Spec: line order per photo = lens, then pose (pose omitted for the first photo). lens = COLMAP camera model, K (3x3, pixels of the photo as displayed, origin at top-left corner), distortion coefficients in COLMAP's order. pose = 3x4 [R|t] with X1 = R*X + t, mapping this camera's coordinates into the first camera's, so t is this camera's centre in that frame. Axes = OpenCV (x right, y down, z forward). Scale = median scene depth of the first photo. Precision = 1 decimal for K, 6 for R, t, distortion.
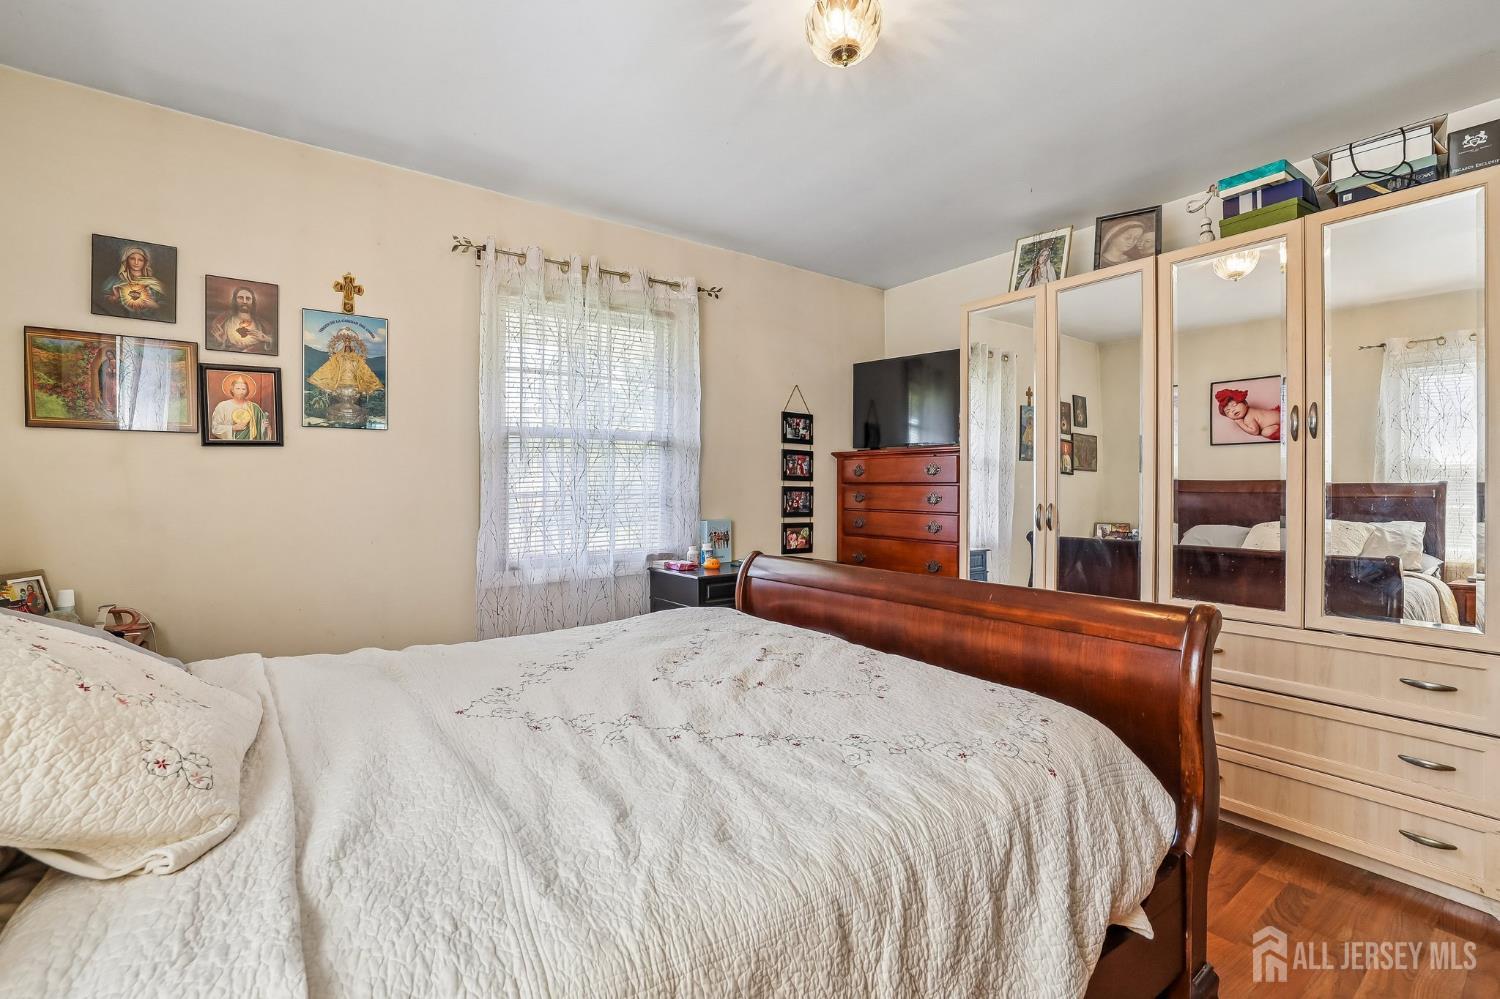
lens RADIAL K [[651.1, 0, 751.2], [0, 651.1, 497.0], [0, 0, 1]] dist [-0.040059, 0.009989]
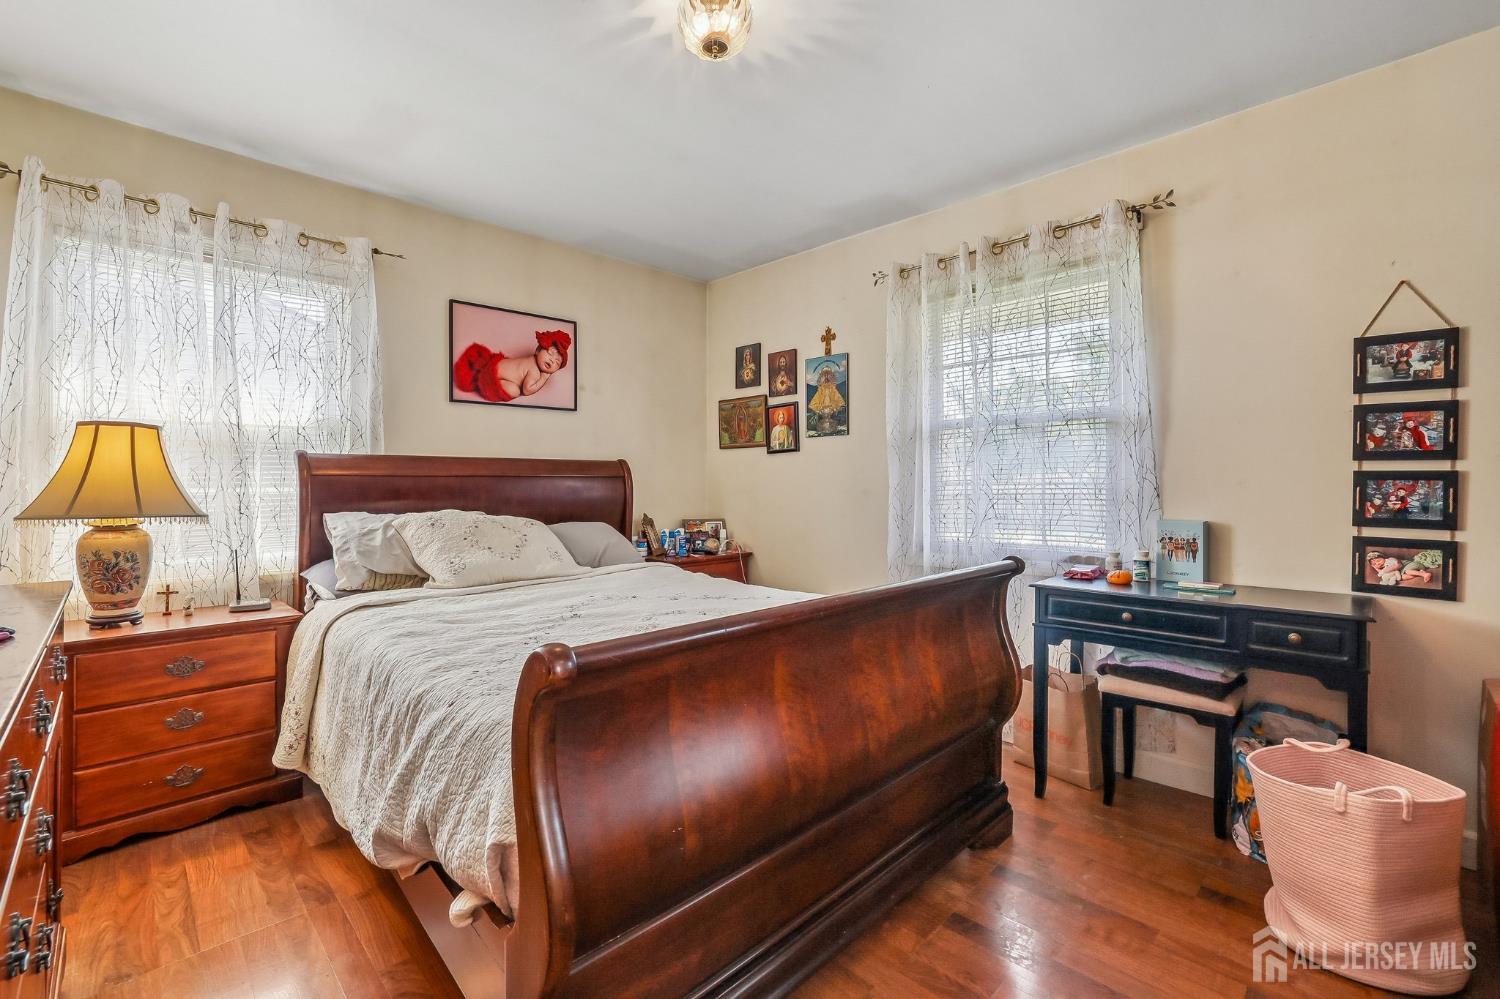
lens RADIAL K [[651.1, 0, 749.2], [0, 651.1, 491.1], [0, 0, 1]] dist [-0.040059, 0.009989]
pose [[0.147081, 0.020761, -0.988906, 0.782763], [-0.002265, 0.999784, 0.020653, -0.014110], [0.989122, -0.000797, 0.147097, 0.612546]]
